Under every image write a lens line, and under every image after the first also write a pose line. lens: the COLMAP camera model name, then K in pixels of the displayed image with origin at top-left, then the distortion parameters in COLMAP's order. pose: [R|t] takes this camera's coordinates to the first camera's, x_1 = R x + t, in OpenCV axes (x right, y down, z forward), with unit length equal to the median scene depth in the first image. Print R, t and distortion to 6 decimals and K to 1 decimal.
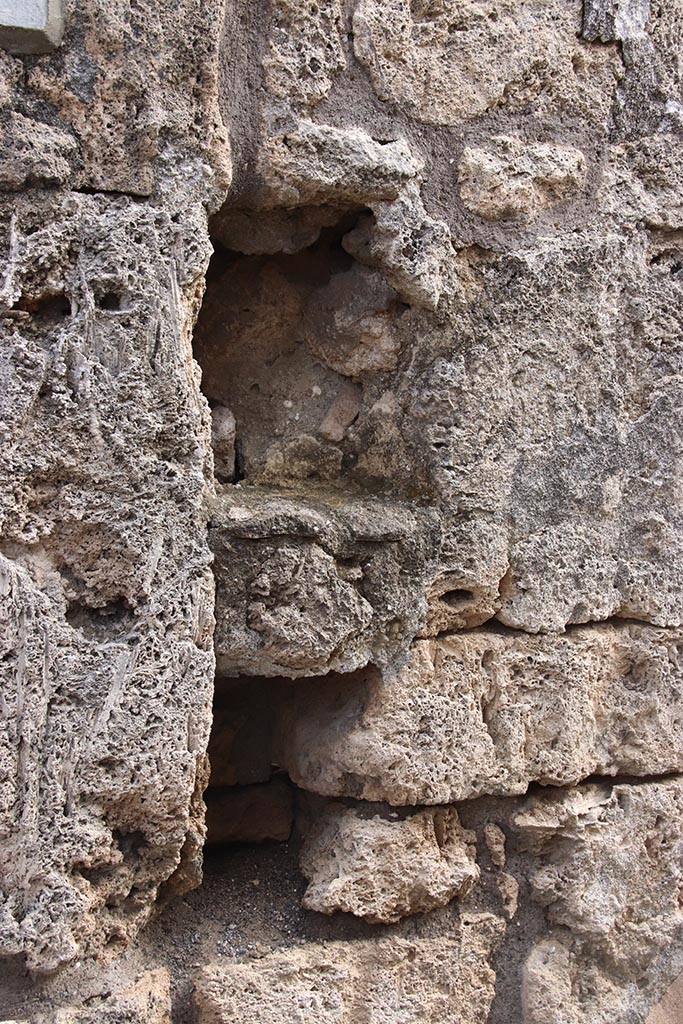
lens RADIAL K [[1895.8, 0, 340.0], [0, 1895.8, 524.3], [0, 0, 1]] dist [0.368027, 0.249218]
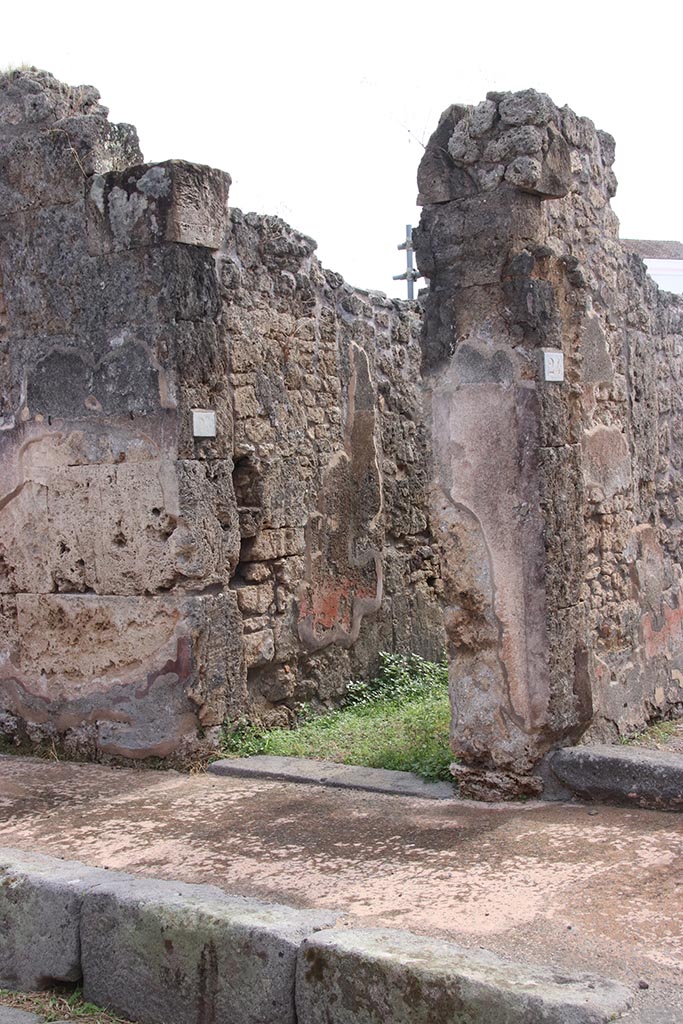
lens RADIAL K [[1417.1, 0, 341.5], [0, 1417.1, 512.0], [0, 0, 1]] dist [0.190891, 0.031555]
pose [[0.876609, -0.100119, 0.470673, -1.722879], [0.139237, 0.989049, -0.048938, 0.244828], [-0.460619, 0.108435, 0.880949, -2.826591]]
